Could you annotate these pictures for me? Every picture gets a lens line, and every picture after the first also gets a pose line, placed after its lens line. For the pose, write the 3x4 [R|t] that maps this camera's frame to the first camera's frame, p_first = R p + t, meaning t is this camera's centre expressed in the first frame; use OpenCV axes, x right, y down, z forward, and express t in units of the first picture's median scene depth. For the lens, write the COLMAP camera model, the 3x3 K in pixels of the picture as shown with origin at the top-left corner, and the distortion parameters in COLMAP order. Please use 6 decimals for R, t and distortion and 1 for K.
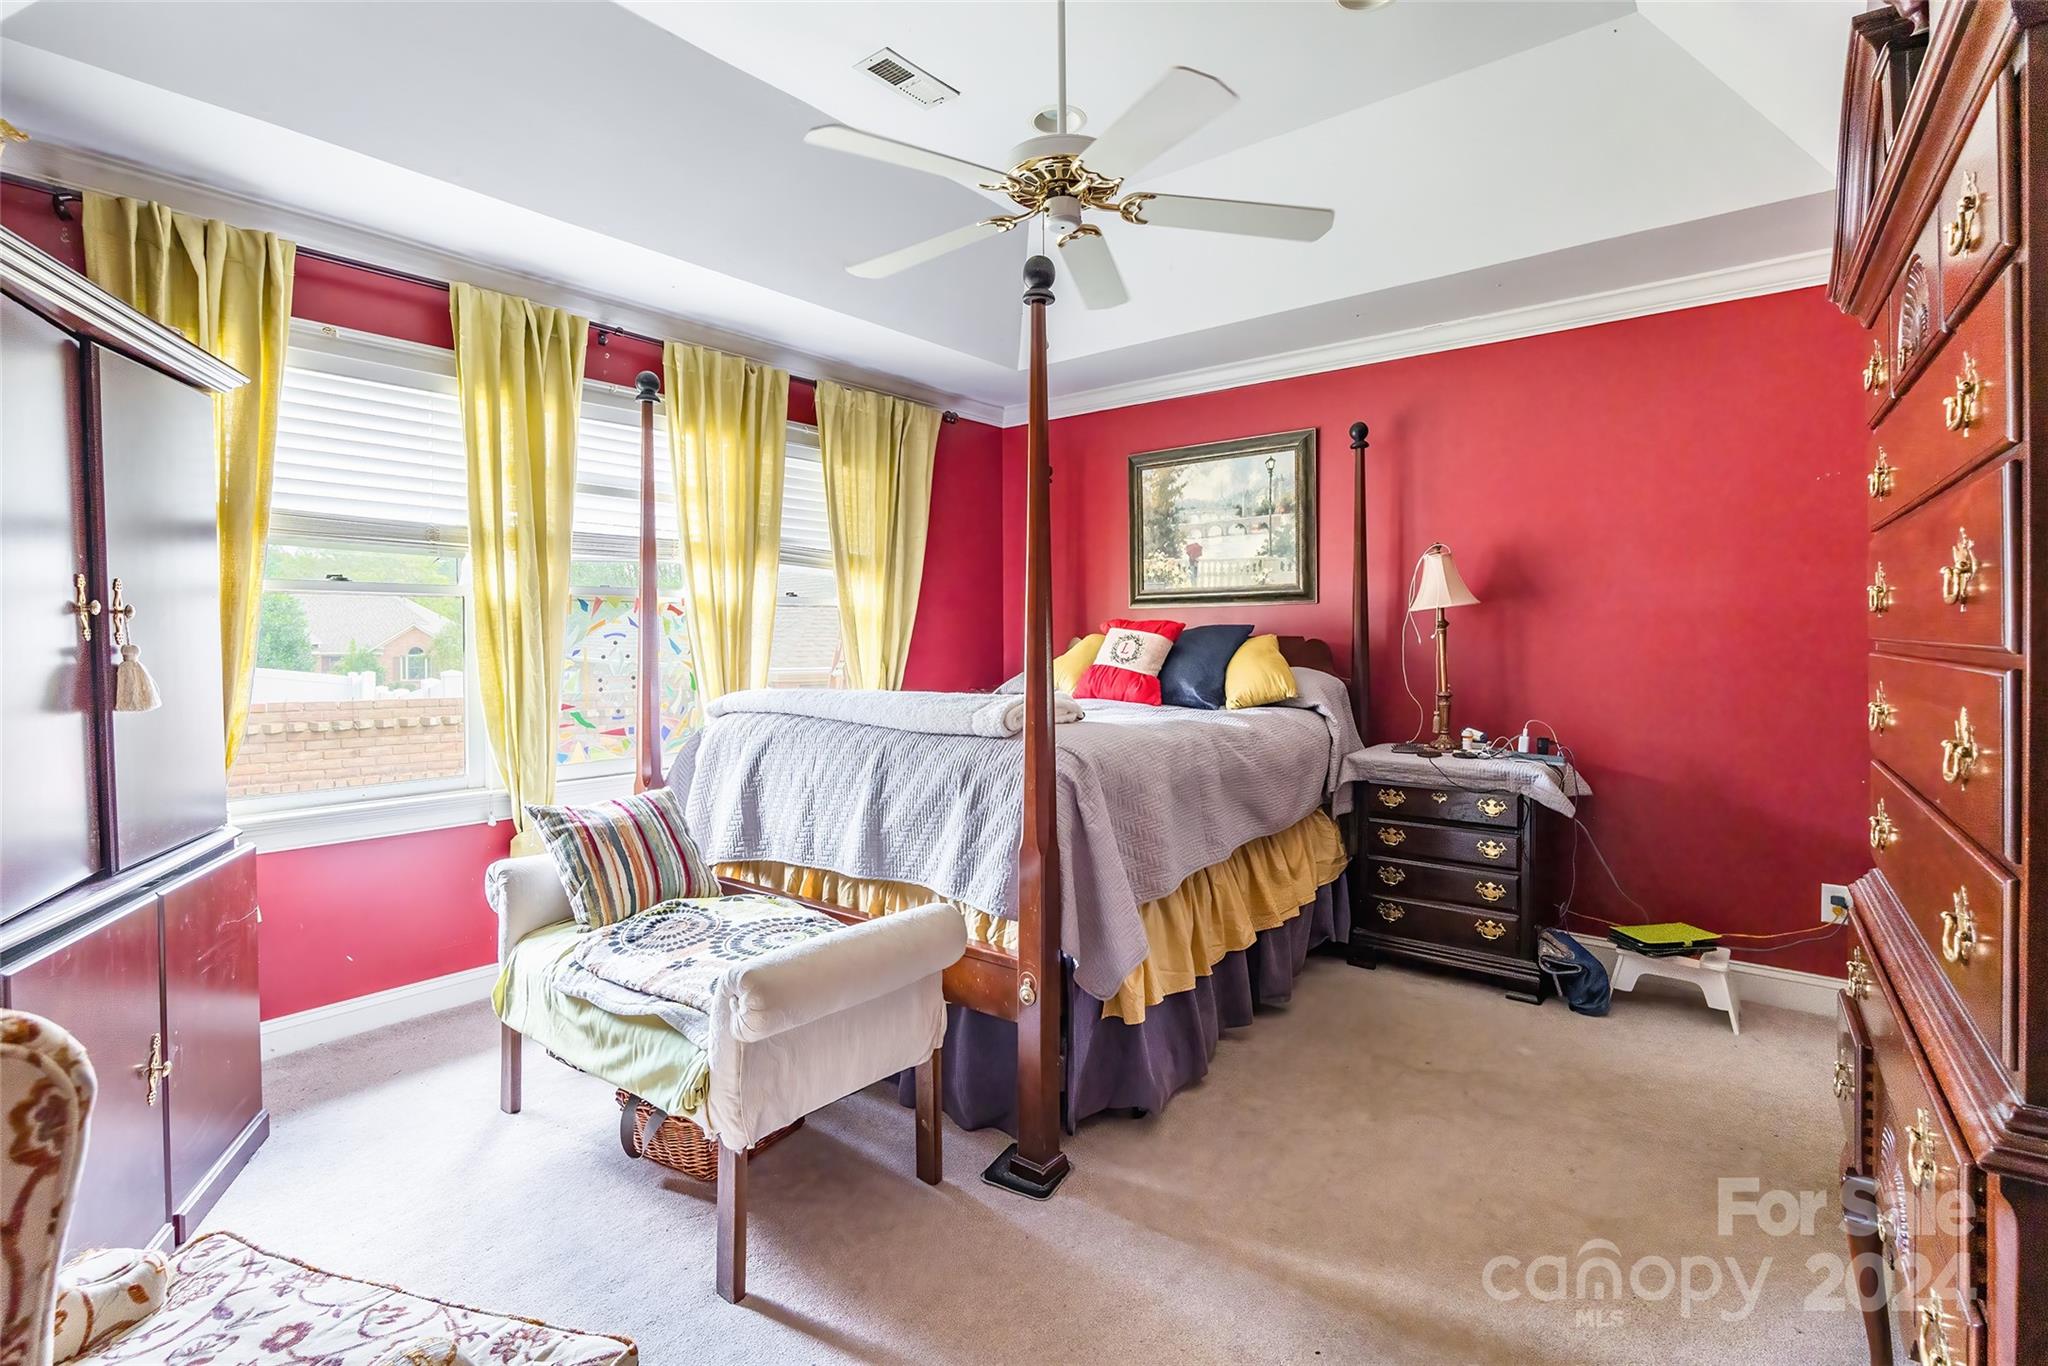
lens RADIAL K [[960.1, 0, 981.9], [0, 960.1, 640.4], [0, 0, 1]] dist [-0.002758, -0.000057]
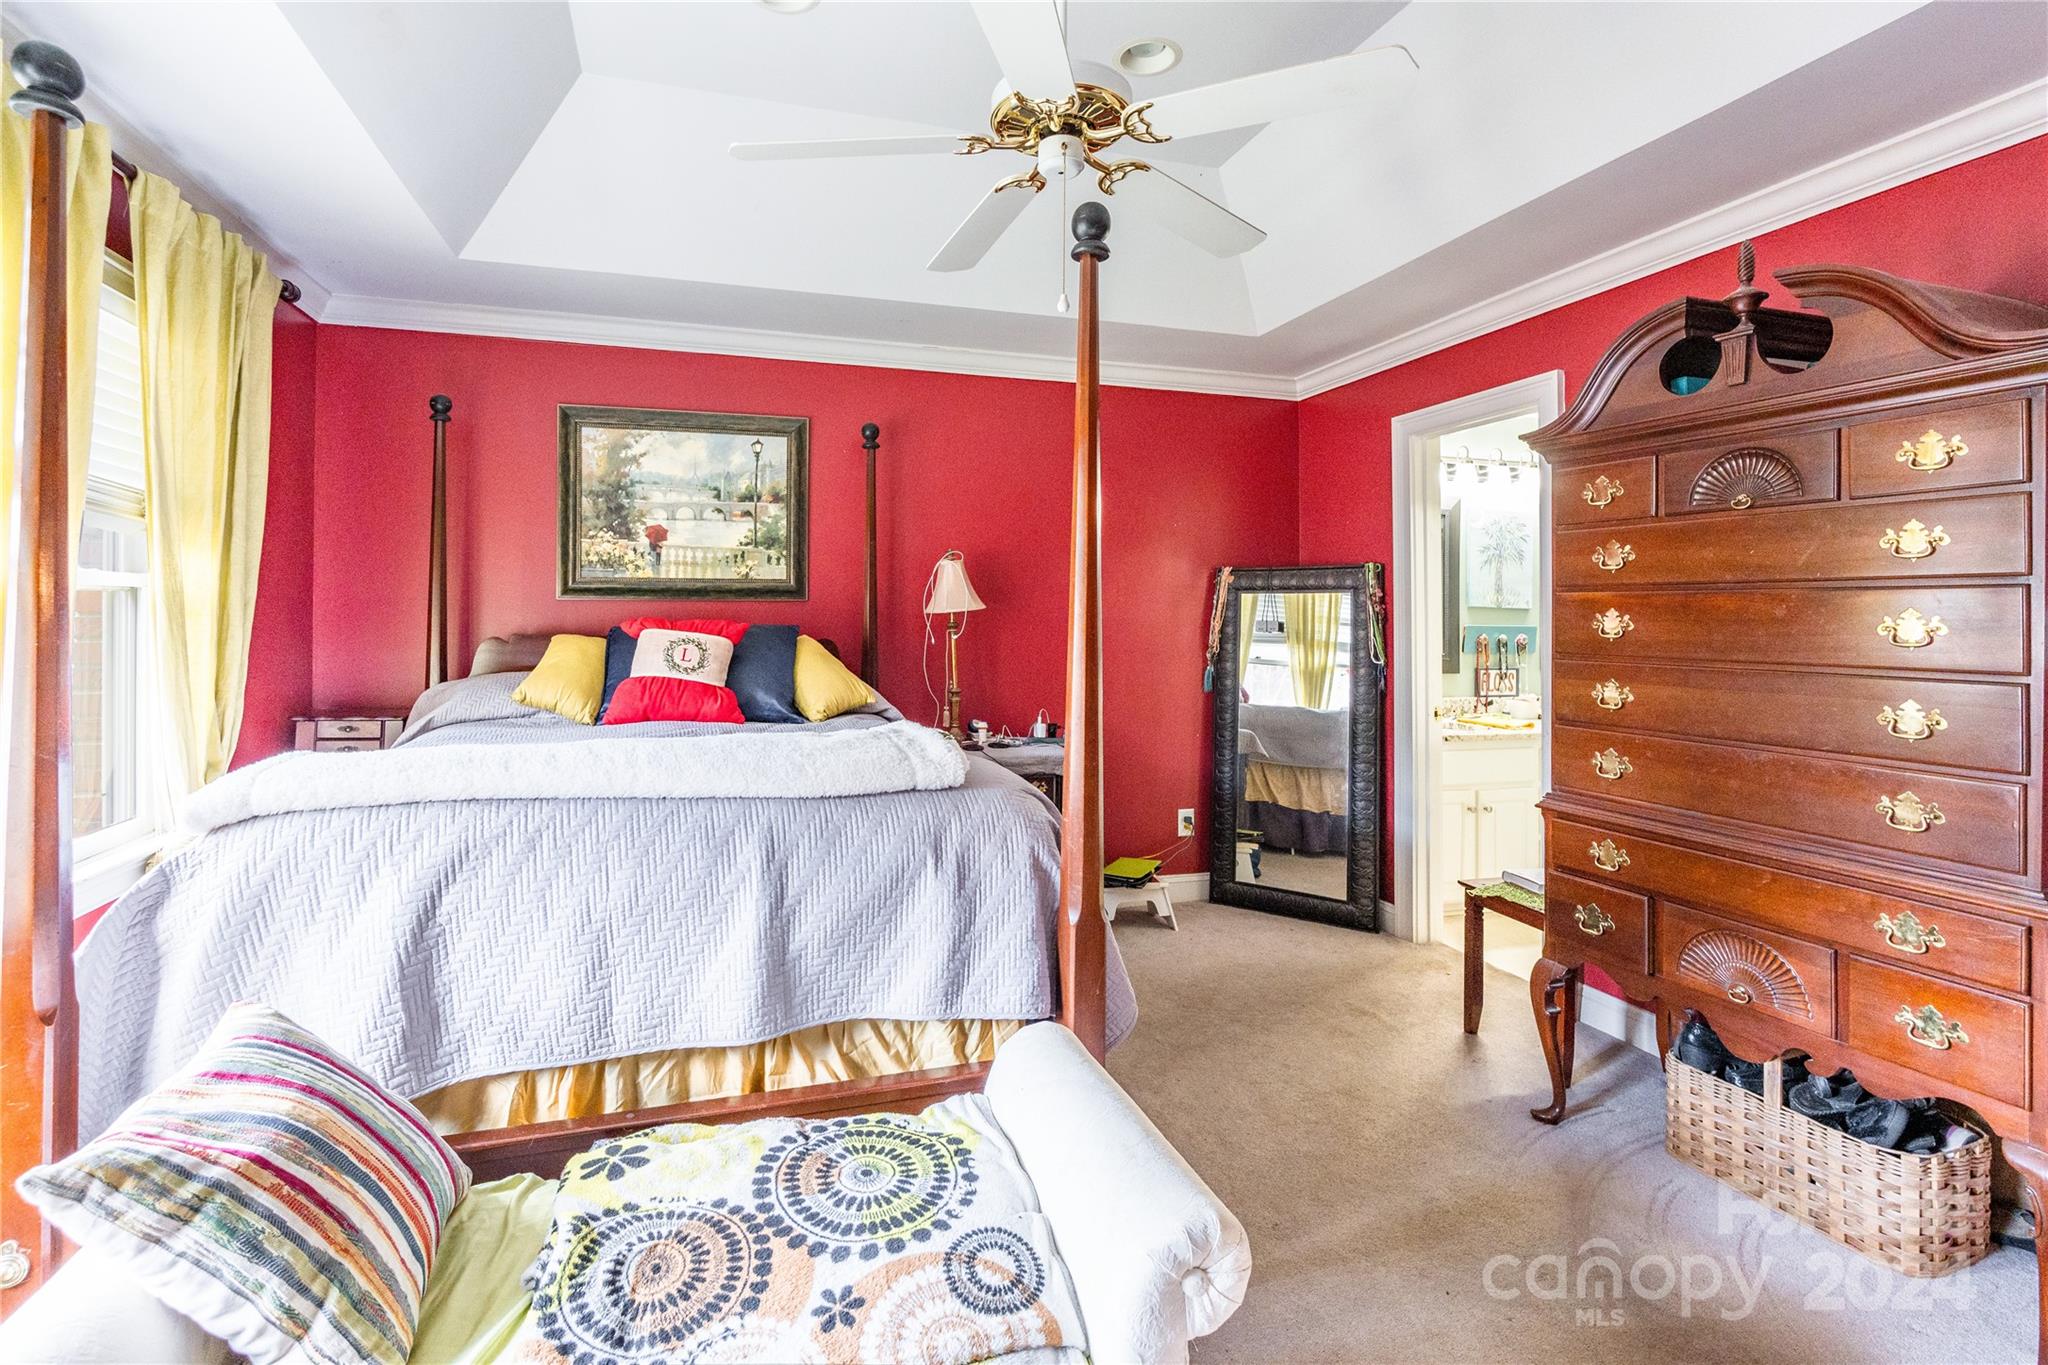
lens RADIAL K [[959.9, 0, 1019.7], [0, 959.9, 601.1], [0, 0, 1]] dist [-0.000894, 0.000347]
pose [[0.557632, 0.019875, 0.829850, -0.345553], [-0.001391, 0.999734, -0.023008, -0.017731], [-0.830087, 0.011675, 0.557512, 0.307847]]
